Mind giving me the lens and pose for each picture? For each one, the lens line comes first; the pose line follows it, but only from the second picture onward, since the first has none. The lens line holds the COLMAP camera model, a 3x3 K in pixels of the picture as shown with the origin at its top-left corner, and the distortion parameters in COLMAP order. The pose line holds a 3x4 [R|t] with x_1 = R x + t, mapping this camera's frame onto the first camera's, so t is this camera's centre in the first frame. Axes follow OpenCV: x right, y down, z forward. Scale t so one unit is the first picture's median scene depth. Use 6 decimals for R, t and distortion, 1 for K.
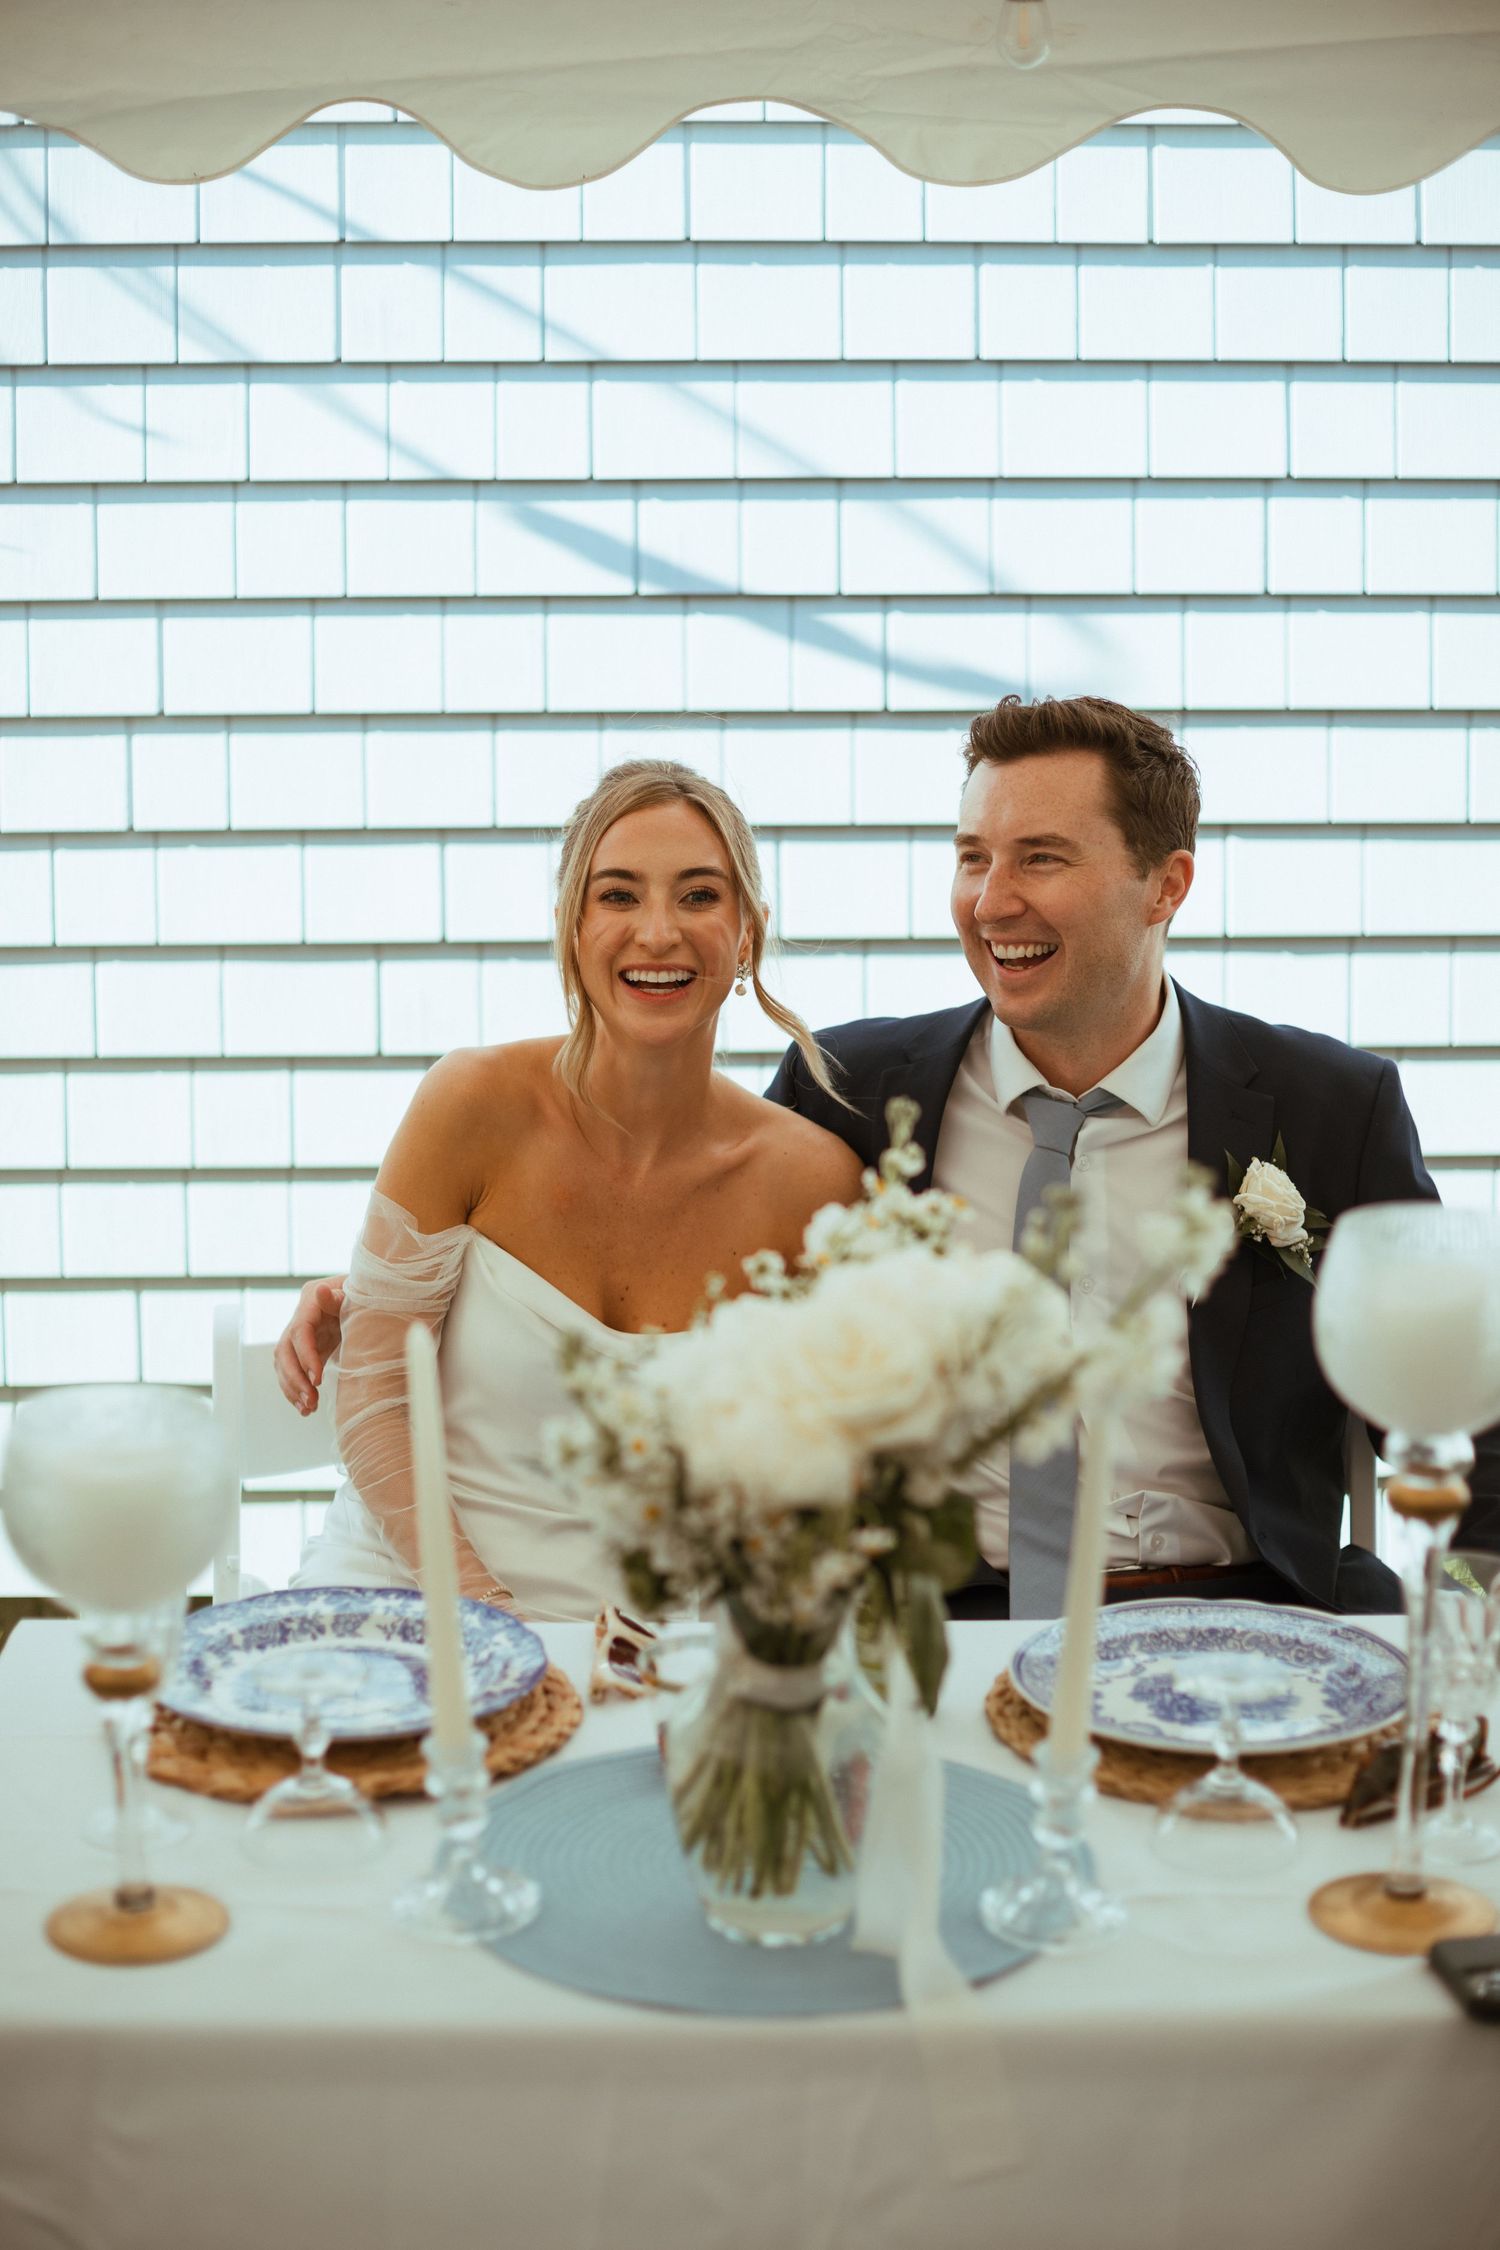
lens RADIAL K [[3578.1, 0, 754.9], [0, 3578.1, 1032.8], [0, 0, 1]] dist [-0.045278, -0.159465]
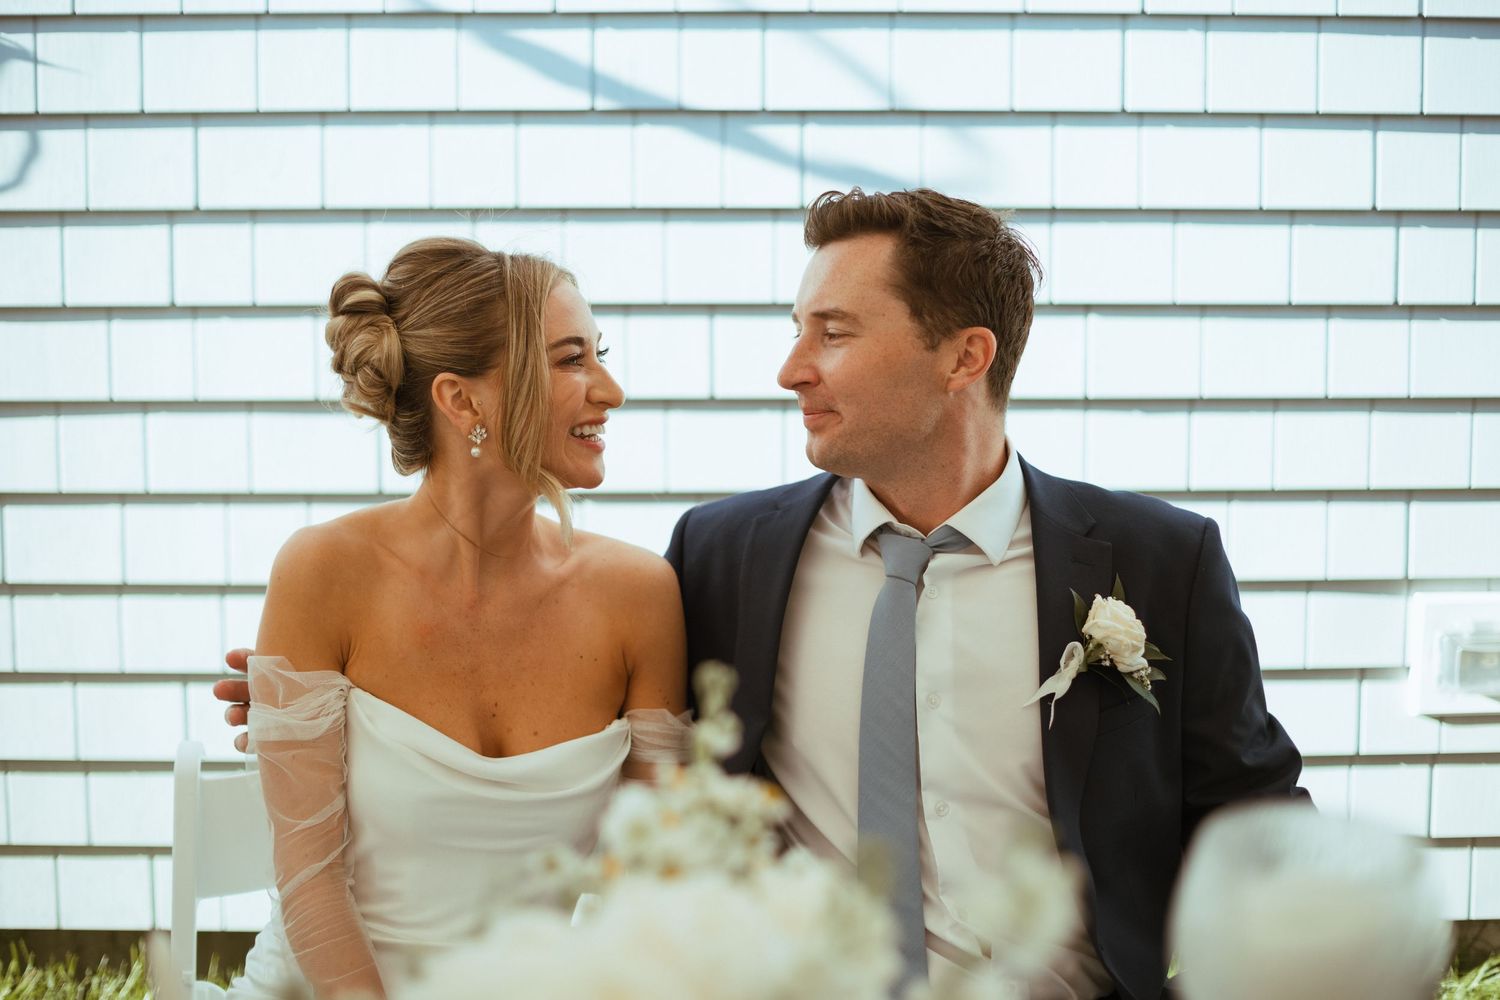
lens RADIAL K [[2385.4, 0, 723.4], [0, 2385.4, 526.3], [0, 0, 1]] dist [-0.045278, -0.159465]
pose [[0.999487, 0.007622, -0.031114, 0.036118], [-0.006608, 0.999448, 0.032573, -0.009300], [0.031345, -0.032350, 0.998985, 0.200754]]
